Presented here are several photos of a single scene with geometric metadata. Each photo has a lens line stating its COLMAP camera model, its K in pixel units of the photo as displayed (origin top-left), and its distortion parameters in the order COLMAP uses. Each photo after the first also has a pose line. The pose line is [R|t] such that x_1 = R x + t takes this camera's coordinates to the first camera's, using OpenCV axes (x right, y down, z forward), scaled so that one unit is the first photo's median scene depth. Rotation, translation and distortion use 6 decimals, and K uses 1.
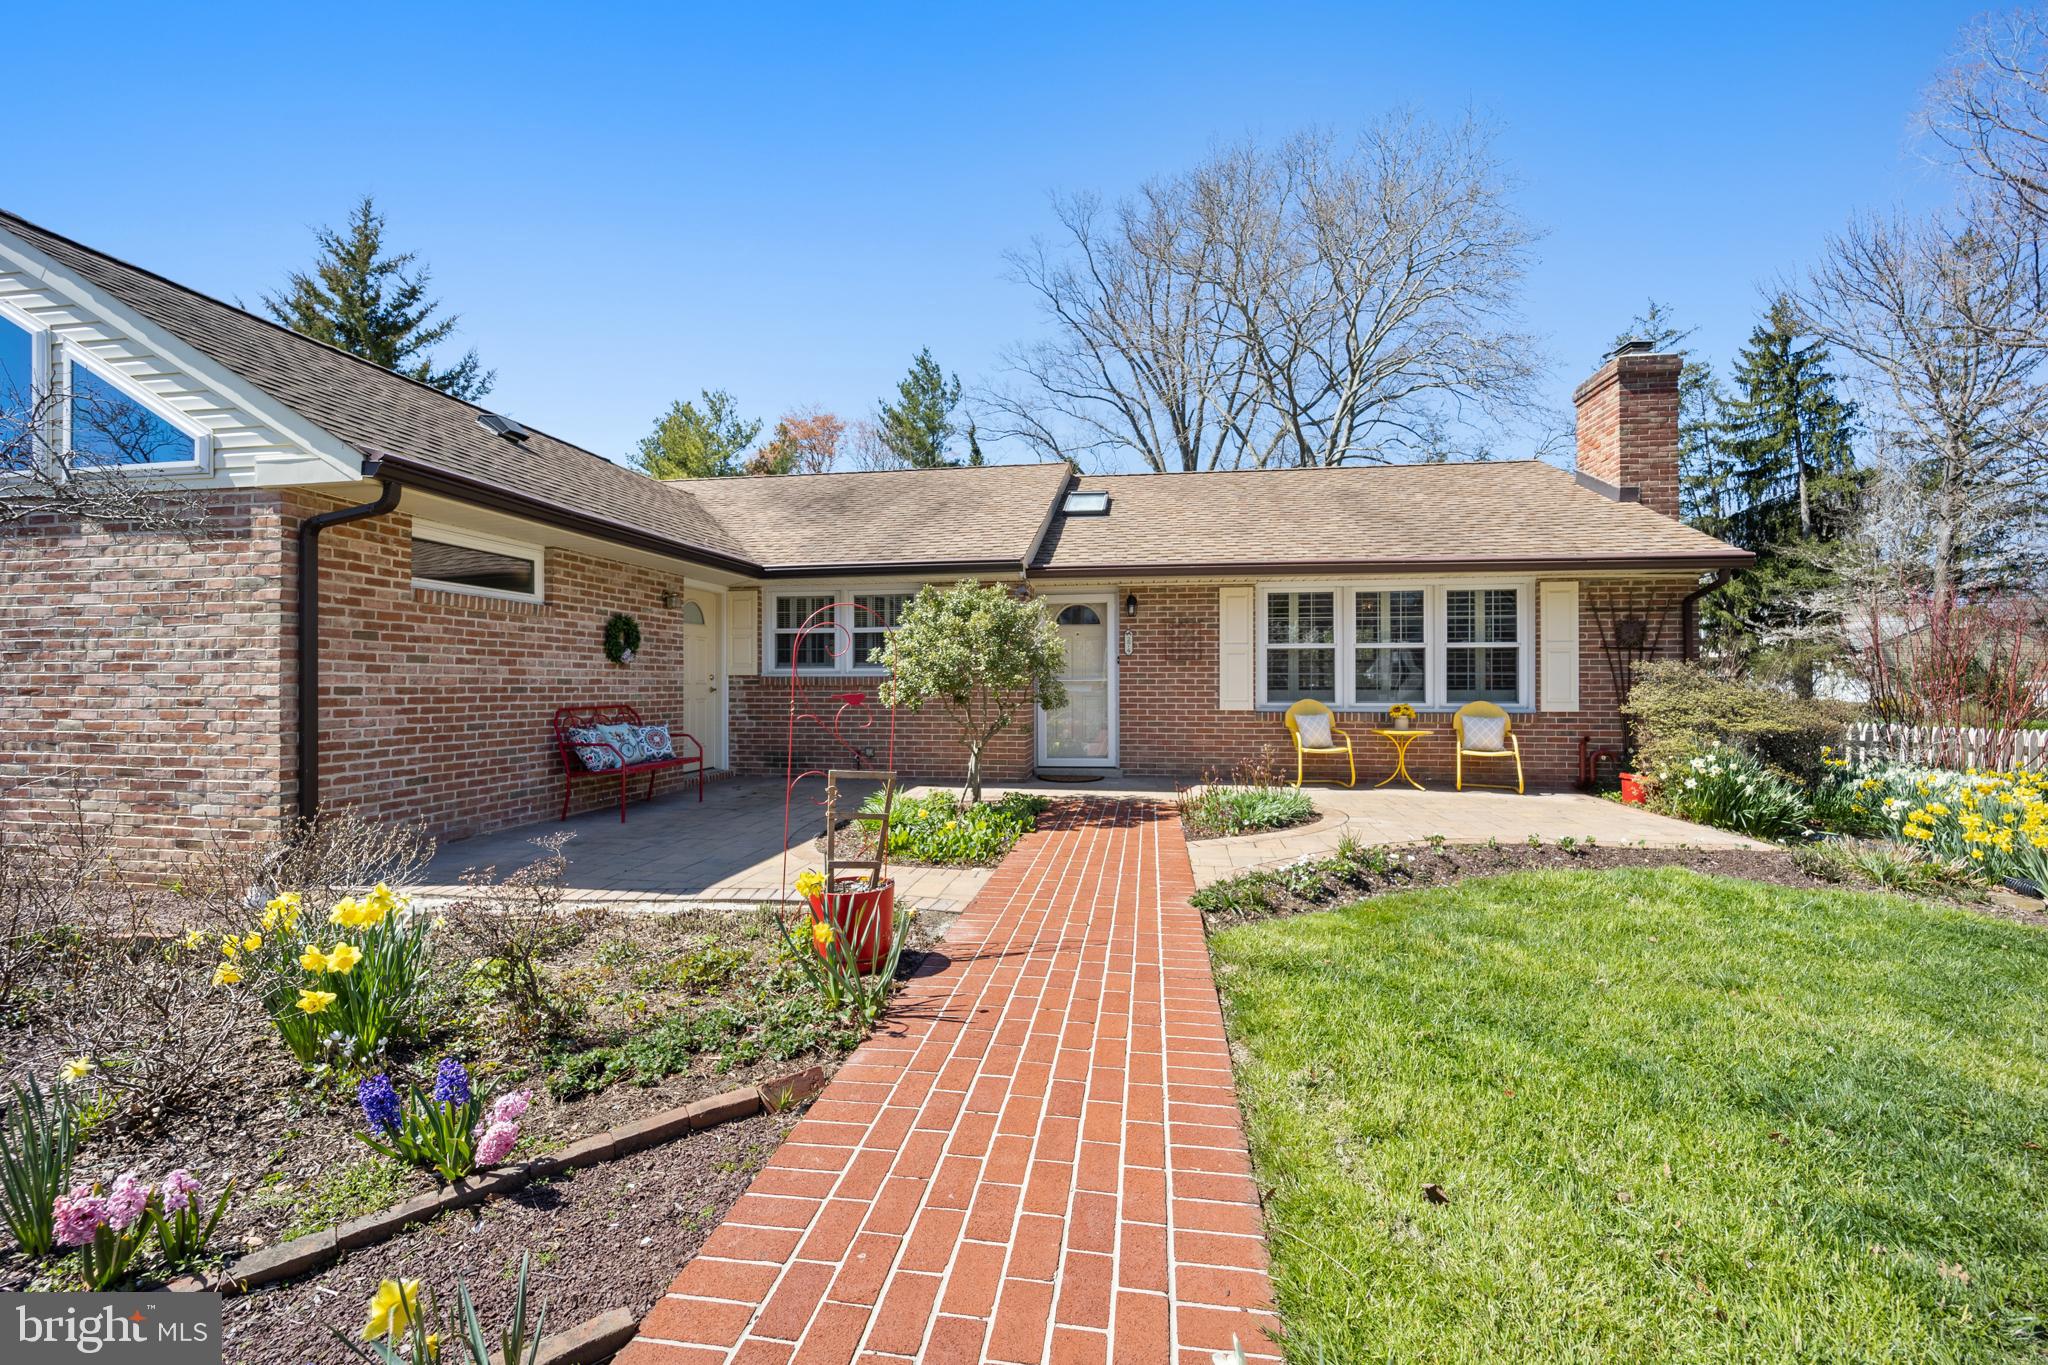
lens RADIAL K [[850.4, 0, 1024.0], [0, 850.4, 682.5], [0, 0, 1]] dist [-0.012709, 0.000237]
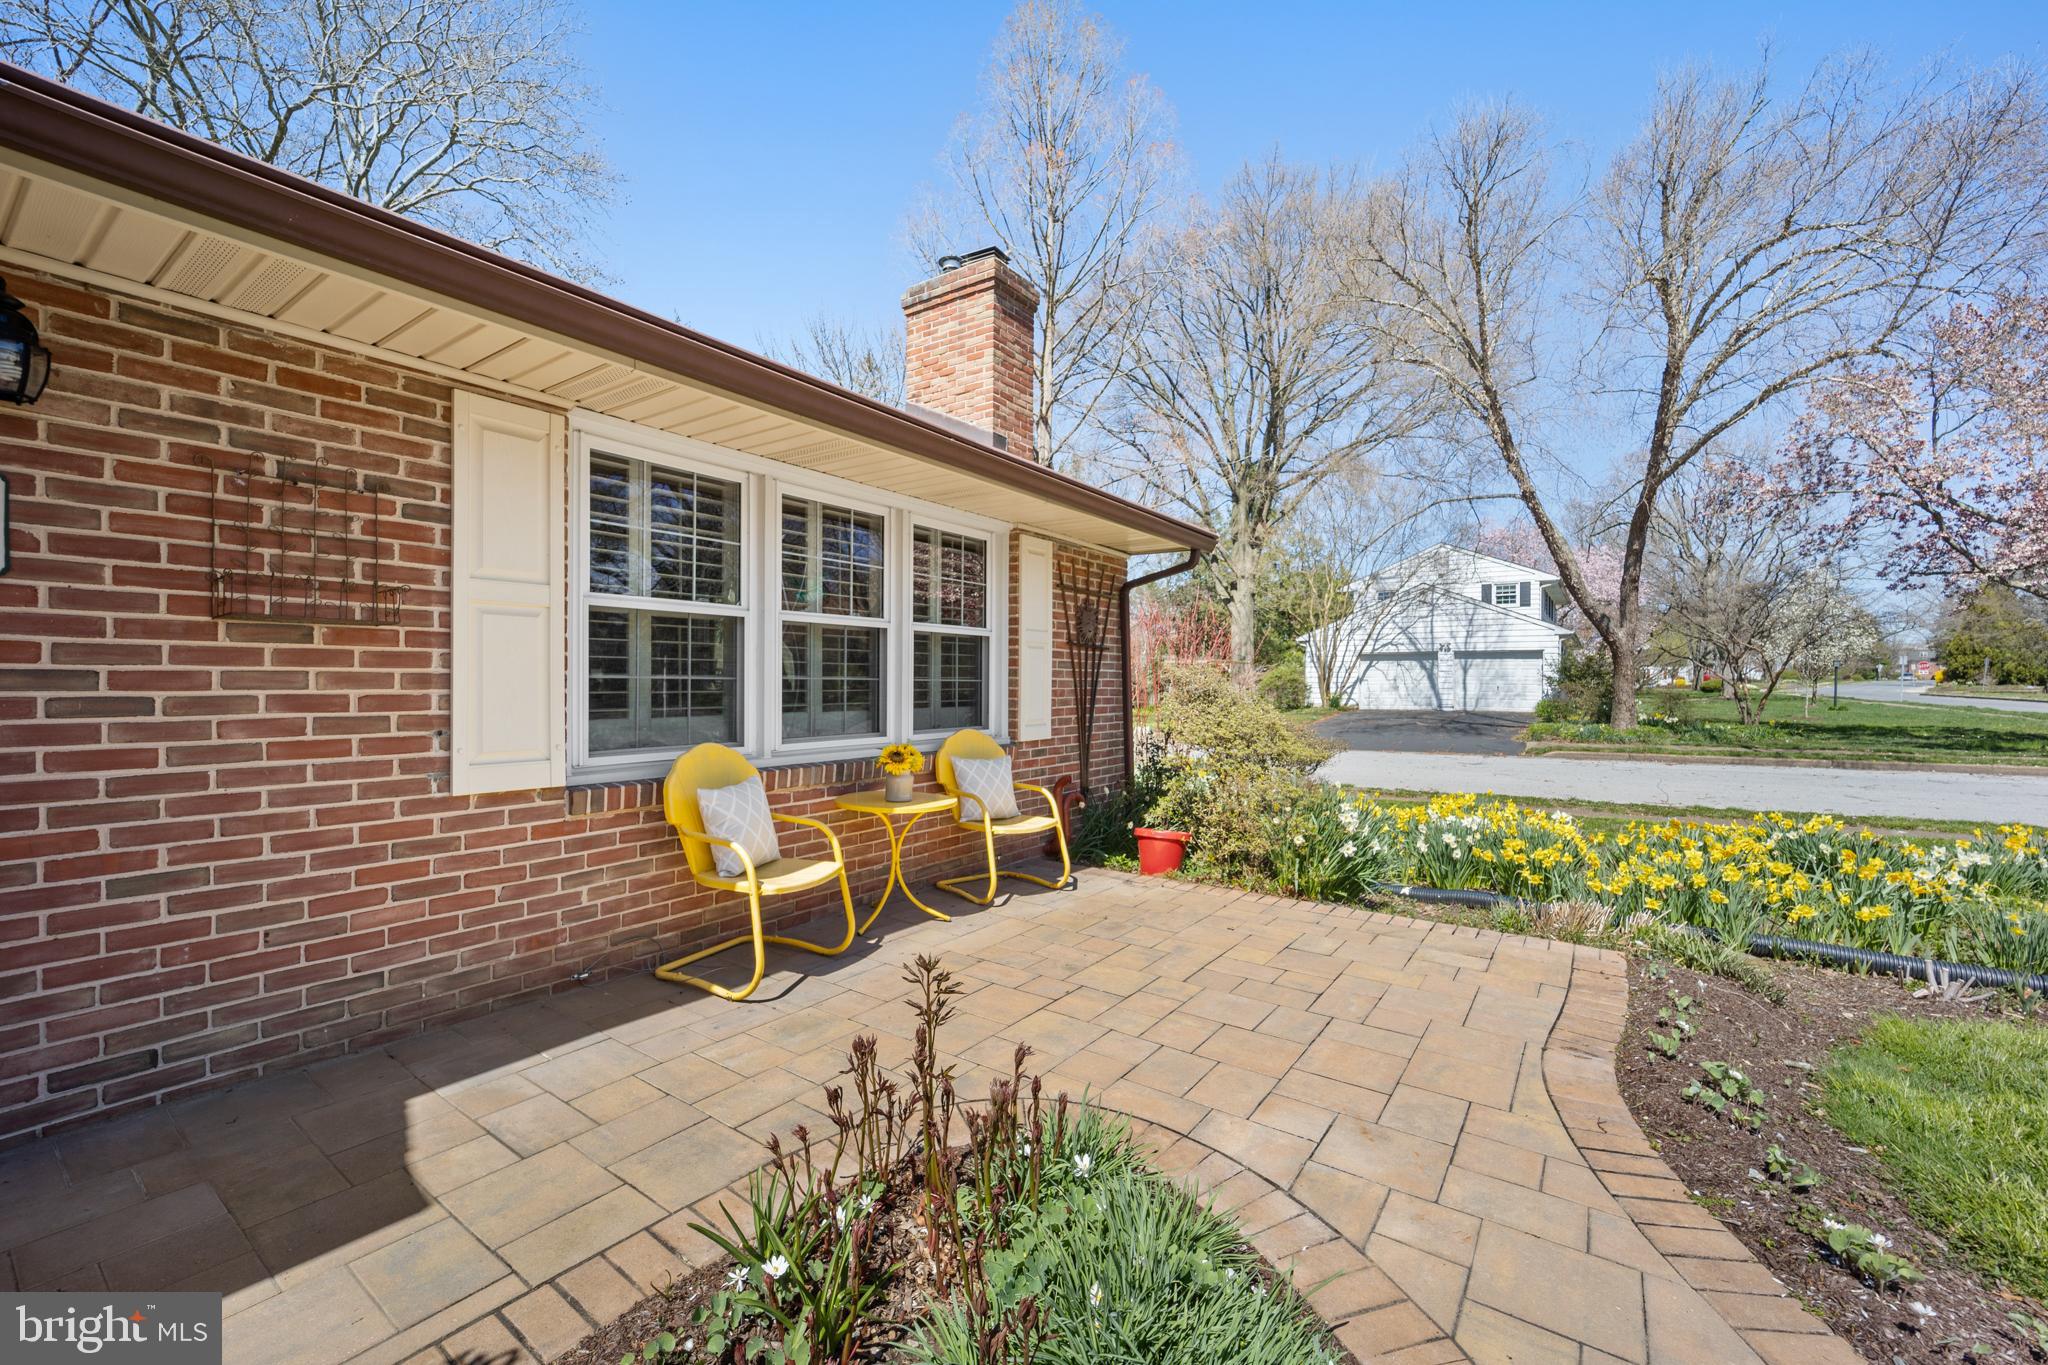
lens RADIAL K [[835.6, 0, 1024.2], [0, 835.6, 698.3], [0, 0, 1]] dist [-0.000617, 0.000046]
pose [[0.440947, -0.013189, 0.897436, 0.051668], [-0.000342, 0.999889, 0.014862, -0.006123], [-0.897533, -0.006860, 0.440894, 0.685771]]
